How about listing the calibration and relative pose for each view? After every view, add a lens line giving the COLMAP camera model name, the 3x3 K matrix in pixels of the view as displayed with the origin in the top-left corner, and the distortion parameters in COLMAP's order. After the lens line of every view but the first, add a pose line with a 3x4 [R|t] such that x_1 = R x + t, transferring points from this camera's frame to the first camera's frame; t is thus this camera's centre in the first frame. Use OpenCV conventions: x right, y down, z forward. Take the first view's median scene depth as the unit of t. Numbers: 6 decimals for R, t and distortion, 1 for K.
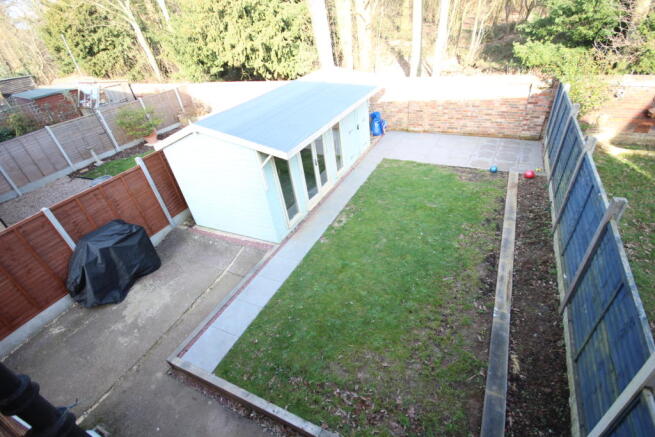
lens RADIAL K [[303.9, 0, 329.1], [0, 303.9, 221.9], [0, 0, 1]] dist [0.000930, -0.006644]
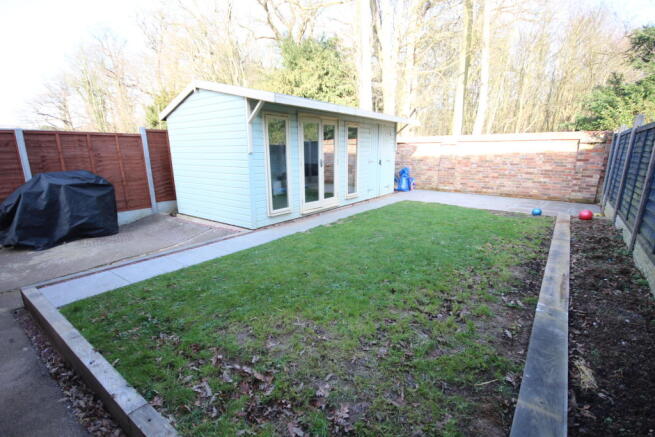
lens RADIAL K [[303.9, 0, 328.0], [0, 303.9, 216.5], [0, 0, 1]] dist [0.000930, -0.006644]
pose [[0.976880, 0.157442, -0.144627, 0.164761], [-0.198062, 0.921157, -0.335025, 0.310224], [0.080477, 0.355925, 0.931043, 0.288811]]
